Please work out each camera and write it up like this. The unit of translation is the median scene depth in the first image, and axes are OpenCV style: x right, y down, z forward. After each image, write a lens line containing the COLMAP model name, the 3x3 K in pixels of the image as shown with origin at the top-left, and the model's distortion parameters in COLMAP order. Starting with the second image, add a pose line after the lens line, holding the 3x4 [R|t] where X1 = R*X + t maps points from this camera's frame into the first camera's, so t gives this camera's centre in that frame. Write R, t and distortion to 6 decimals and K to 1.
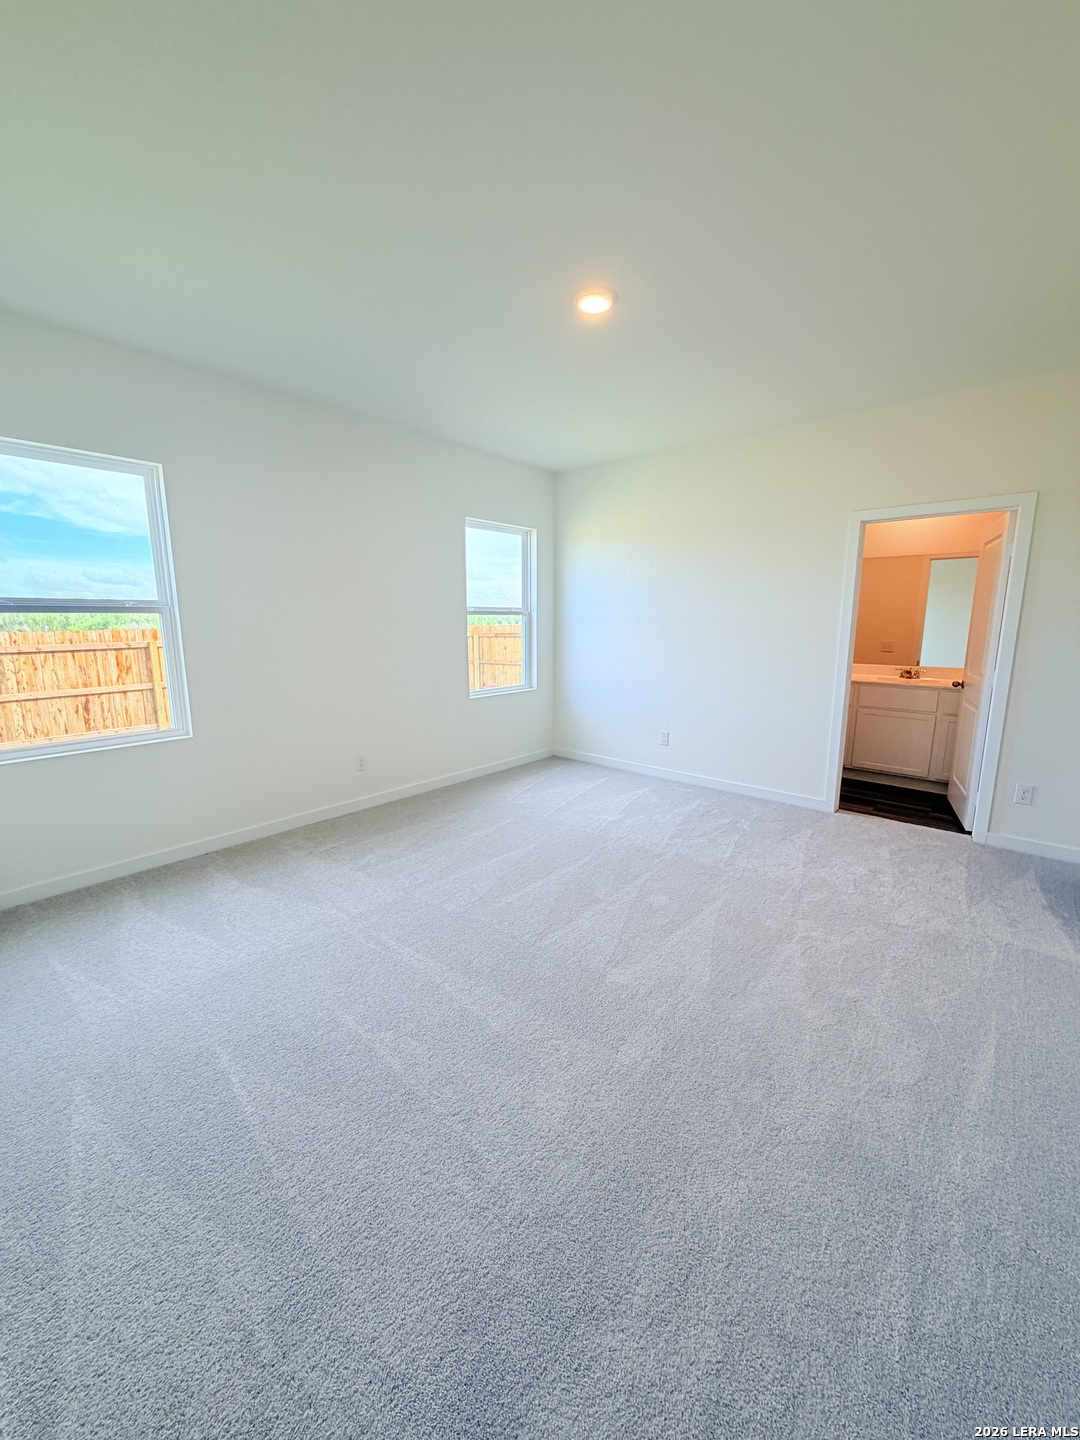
lens RADIAL K [[573.4, 0, 540.0], [0, 573.4, 720.0], [0, 0, 1]] dist [-0.000022, -0.000060]
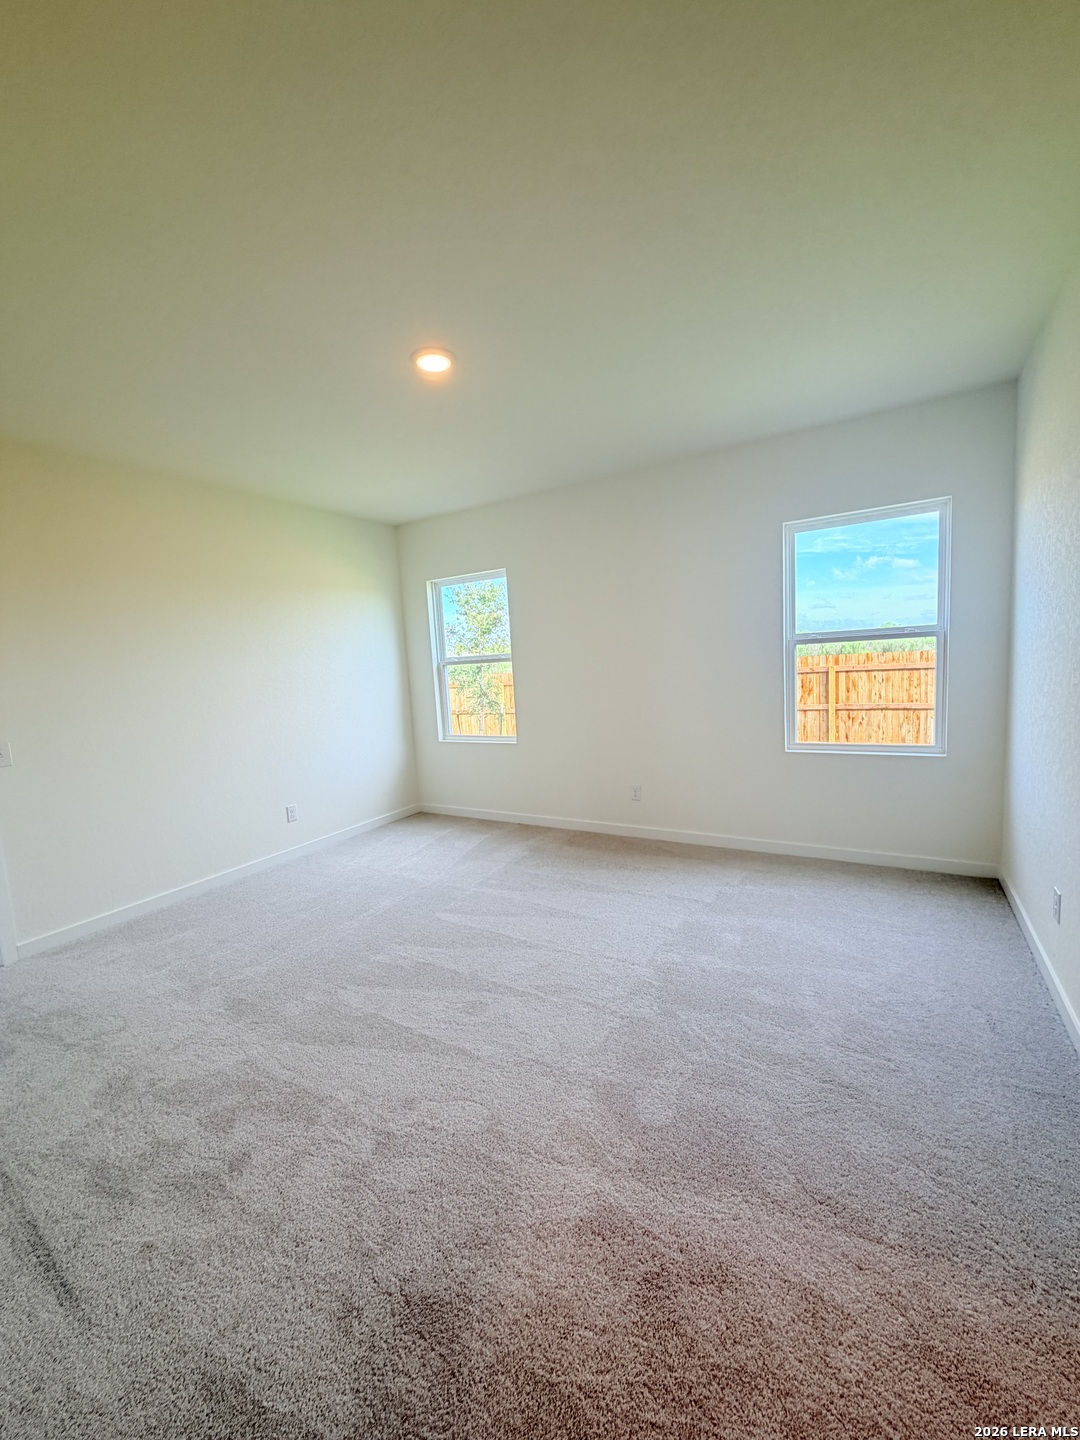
lens RADIAL K [[573.4, 0, 540.0], [0, 573.4, 720.0], [0, 0, 1]] dist [-0.000022, -0.000060]
pose [[0.177888, 0.093304, -0.979617, 0.515587], [-0.118210, 0.990312, 0.072857, -0.087144], [0.976925, 0.102840, 0.187194, 0.466524]]
